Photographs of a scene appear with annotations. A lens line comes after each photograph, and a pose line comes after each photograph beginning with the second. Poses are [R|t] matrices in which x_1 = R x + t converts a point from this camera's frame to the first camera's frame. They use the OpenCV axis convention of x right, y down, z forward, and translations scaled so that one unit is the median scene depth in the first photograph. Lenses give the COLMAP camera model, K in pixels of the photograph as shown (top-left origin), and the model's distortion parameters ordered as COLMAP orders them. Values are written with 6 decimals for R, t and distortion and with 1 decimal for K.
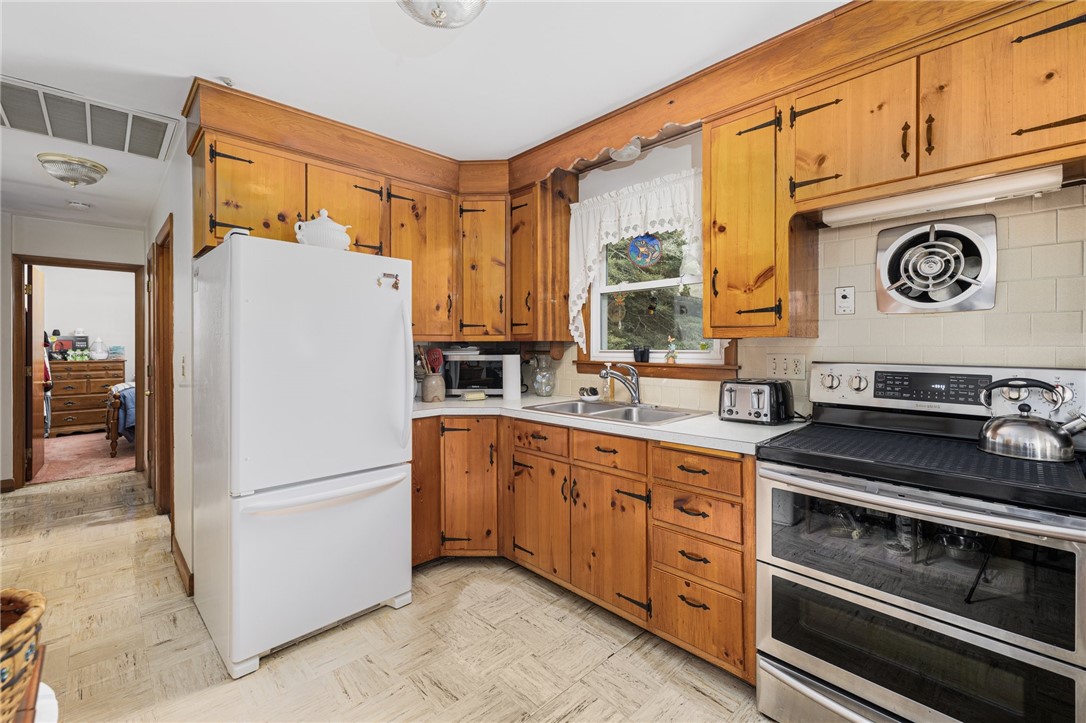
lens RADIAL K [[467.9, 0, 537.0], [0, 467.9, 347.9], [0, 0, 1]] dist [0.000624, -0.000111]
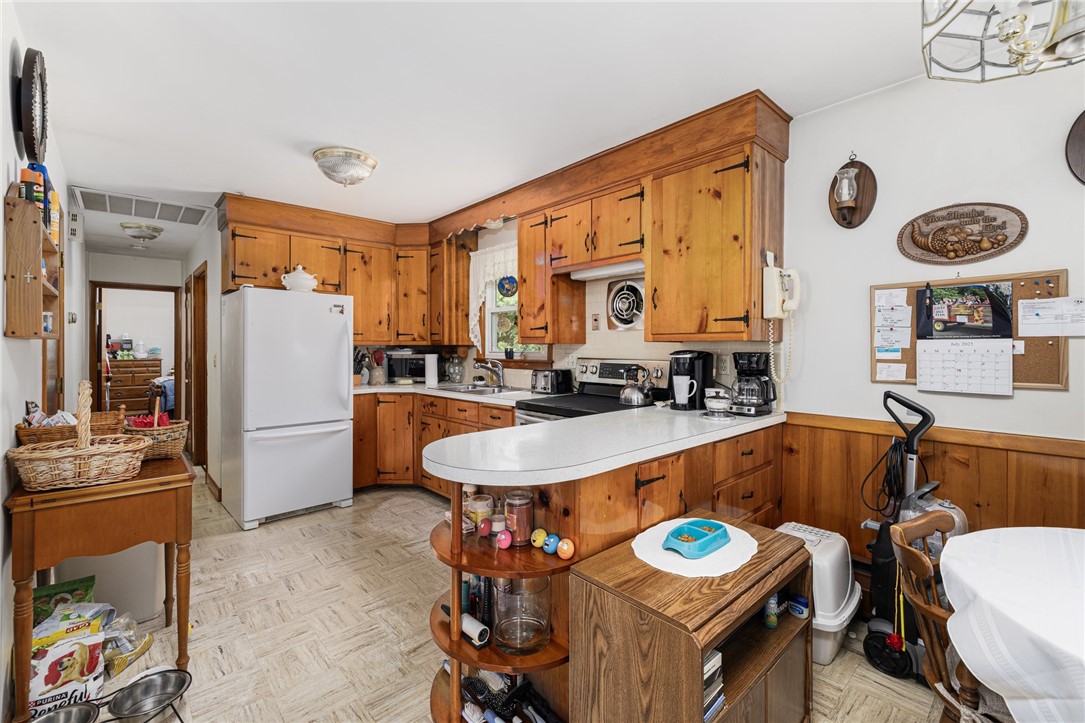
lens RADIAL K [[467.5, 0, 536.5], [0, 467.5, 347.9], [0, 0, 1]] dist [0.000624, -0.000111]
pose [[0.999661, 0.000912, -0.026016, 0.365192], [-0.000982, 0.999996, -0.002697, -0.001315], [0.026014, 0.002721, 0.999658, -0.540049]]
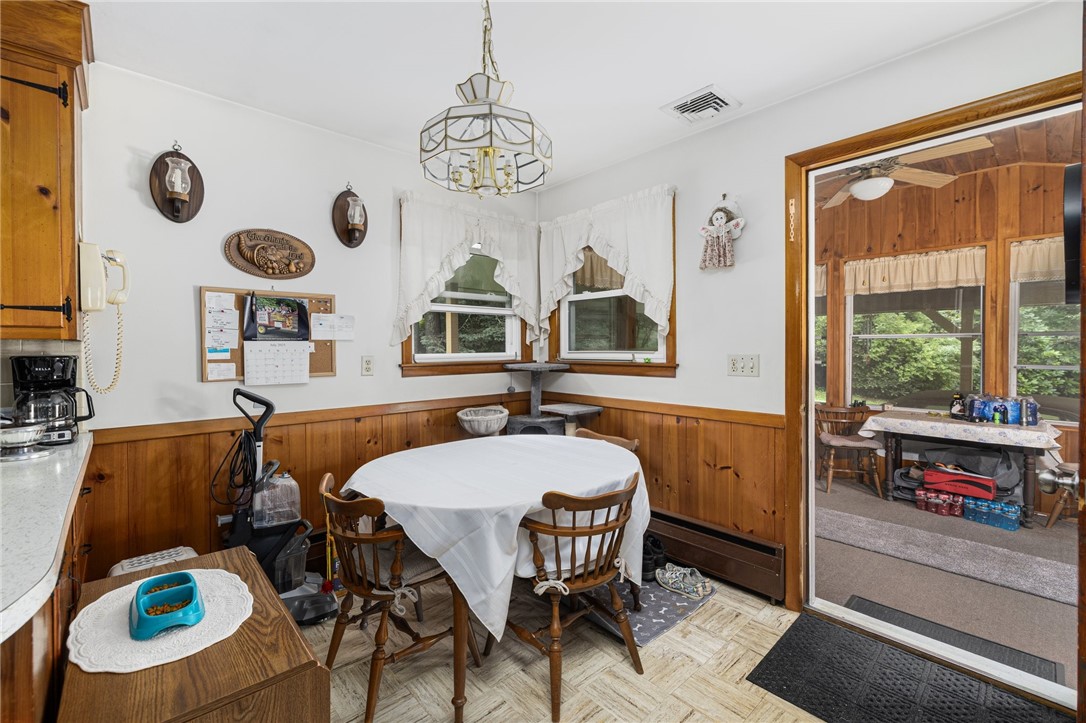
lens RADIAL K [[460.8, 0, 536.0], [0, 460.8, 353.0], [0, 0, 1]] dist [-0.001014, -0.000059]
pose [[0.025649, -0.013560, 0.999579, 0.138194], [0.010043, 0.999861, 0.013306, -0.001385], [-0.999621, 0.009698, 0.025782, -0.314575]]
